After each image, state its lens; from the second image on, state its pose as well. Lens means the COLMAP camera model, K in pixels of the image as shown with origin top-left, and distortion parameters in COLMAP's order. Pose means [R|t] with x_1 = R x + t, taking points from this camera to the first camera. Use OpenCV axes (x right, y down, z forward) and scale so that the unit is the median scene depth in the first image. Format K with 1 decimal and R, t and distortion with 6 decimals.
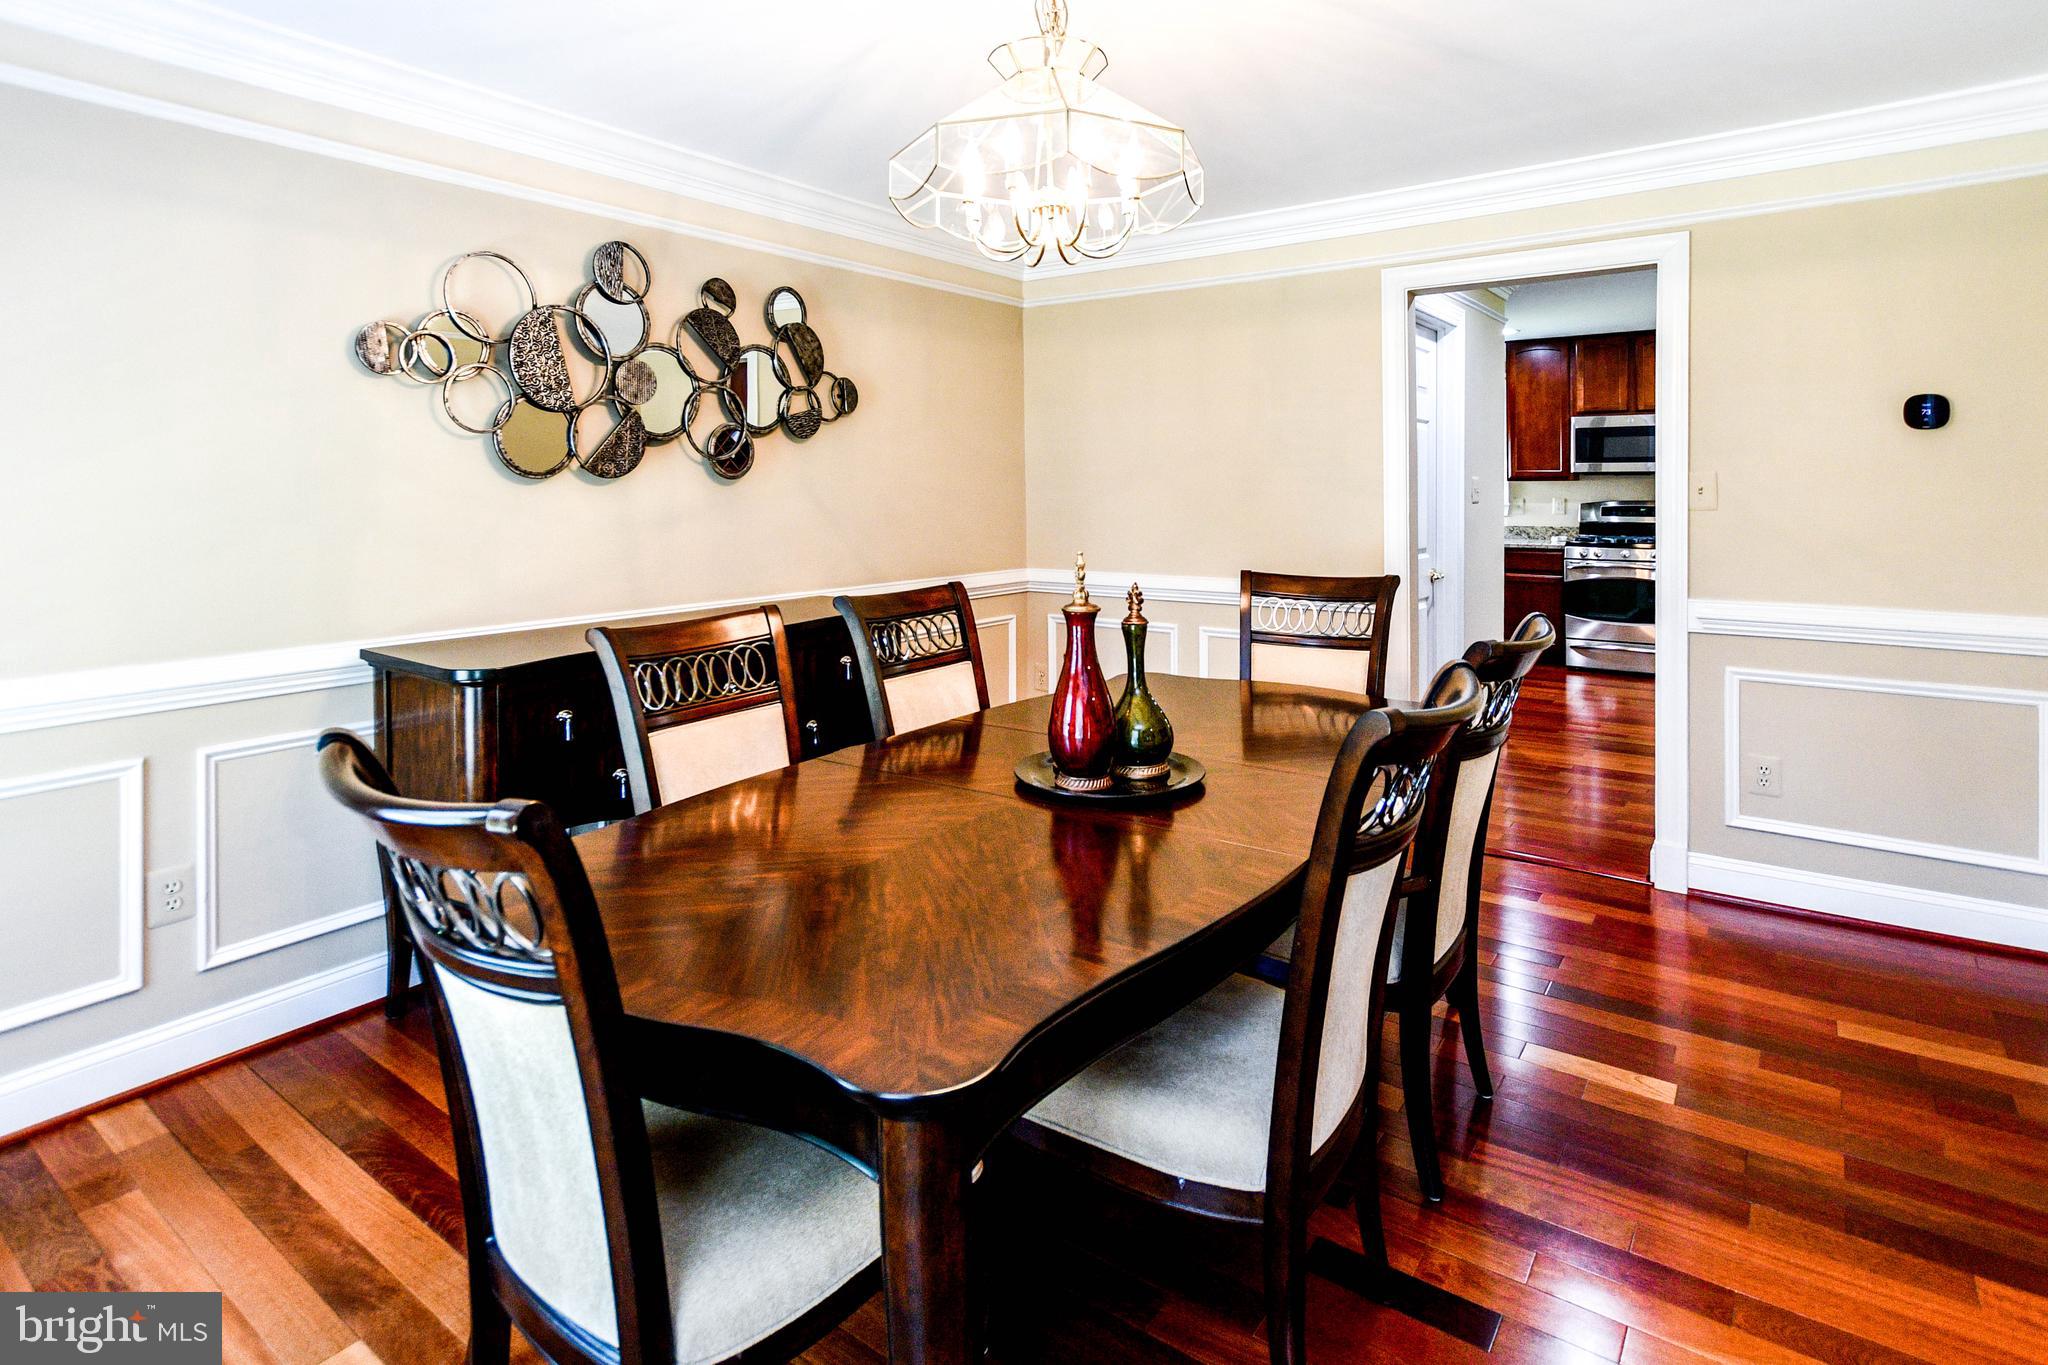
lens RADIAL K [[1041.4, 0, 1017.4], [0, 1041.4, 556.6], [0, 0, 1]] dist [0.001837, 0.000088]
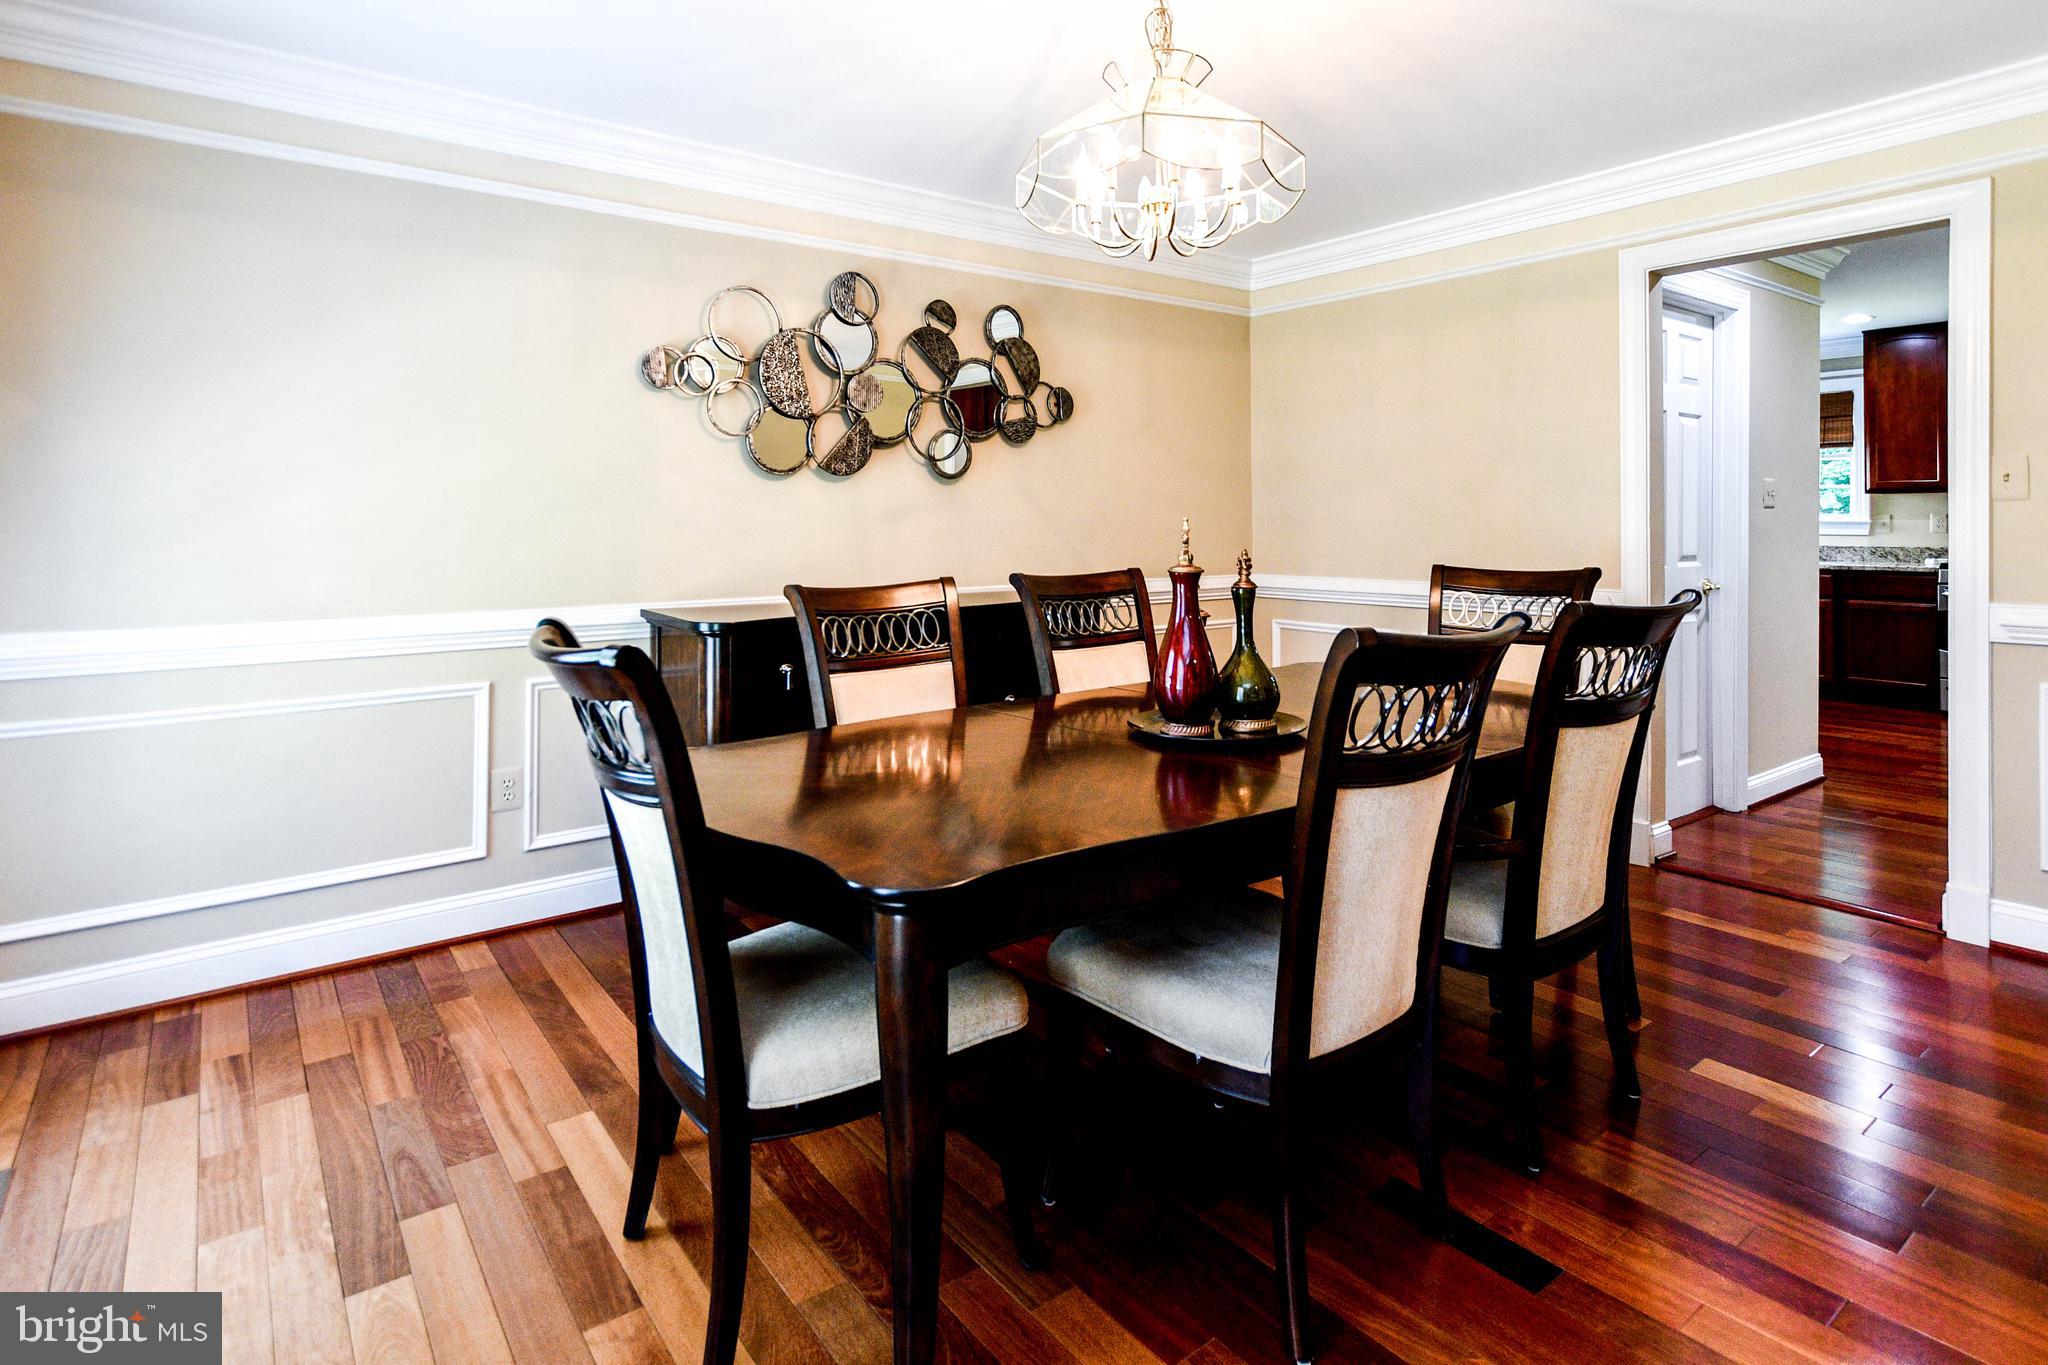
lens RADIAL K [[1033.7, 0, 1012.1], [0, 1033.7, 576.4], [0, 0, 1]] dist [-0.000266, 0.000092]
pose [[0.960391, 0.014497, -0.278278, 0.118879], [-0.016394, 0.999856, -0.004490, 0.040744], [0.278172, 0.008874, 0.960490, -0.055338]]
